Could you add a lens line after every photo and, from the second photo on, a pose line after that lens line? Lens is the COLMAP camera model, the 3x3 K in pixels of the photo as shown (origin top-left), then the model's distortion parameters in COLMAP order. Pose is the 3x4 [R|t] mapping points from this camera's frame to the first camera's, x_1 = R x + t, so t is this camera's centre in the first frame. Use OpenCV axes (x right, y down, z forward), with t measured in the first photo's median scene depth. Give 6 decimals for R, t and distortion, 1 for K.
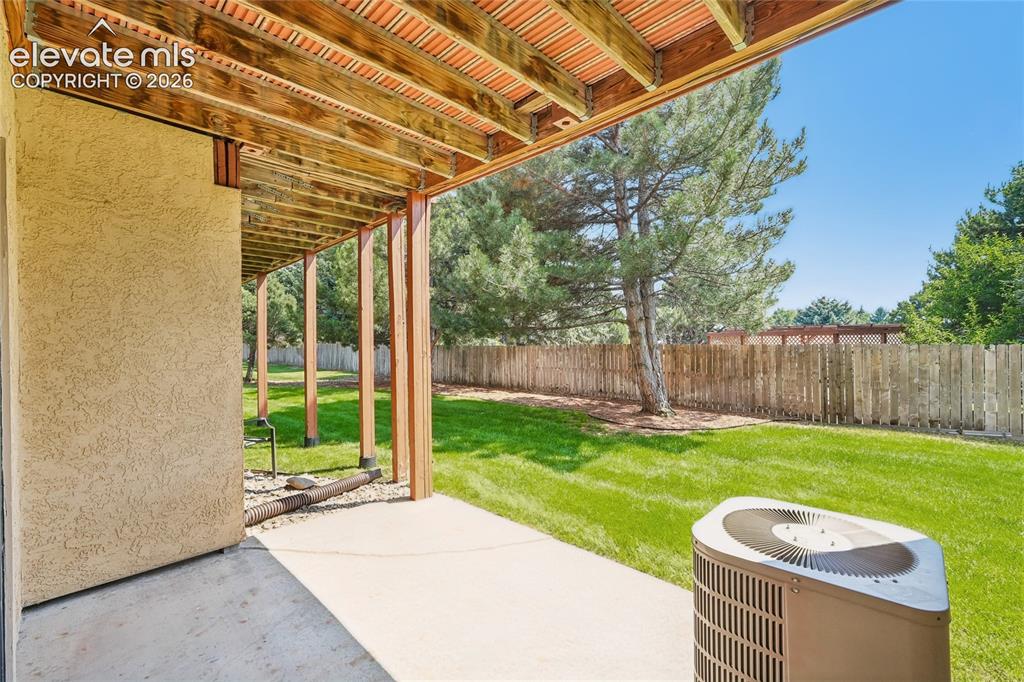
lens RADIAL K [[438.4, 0, 514.8], [0, 438.4, 343.8], [0, 0, 1]] dist [0.000223, 0.000206]
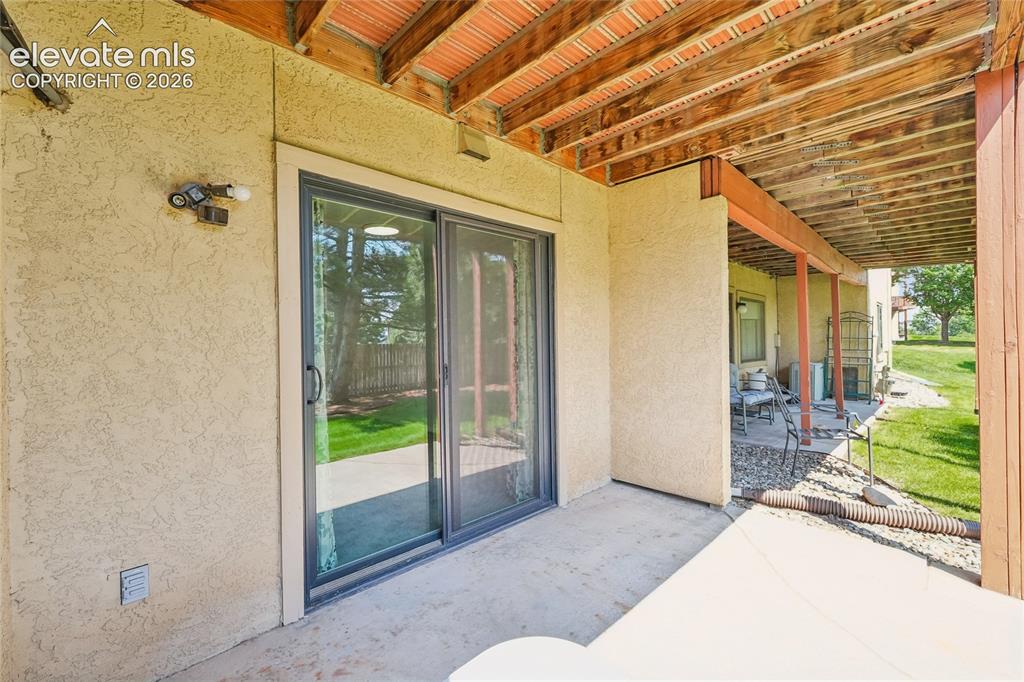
lens RADIAL K [[438.4, 0, 514.8], [0, 438.4, 343.8], [0, 0, 1]] dist [0.000223, 0.000206]
pose [[-0.030093, 0.021488, -0.999316, 0.528942], [0.010255, 0.999723, 0.021188, 0.001496], [0.999495, -0.009610, -0.030305, 0.505719]]
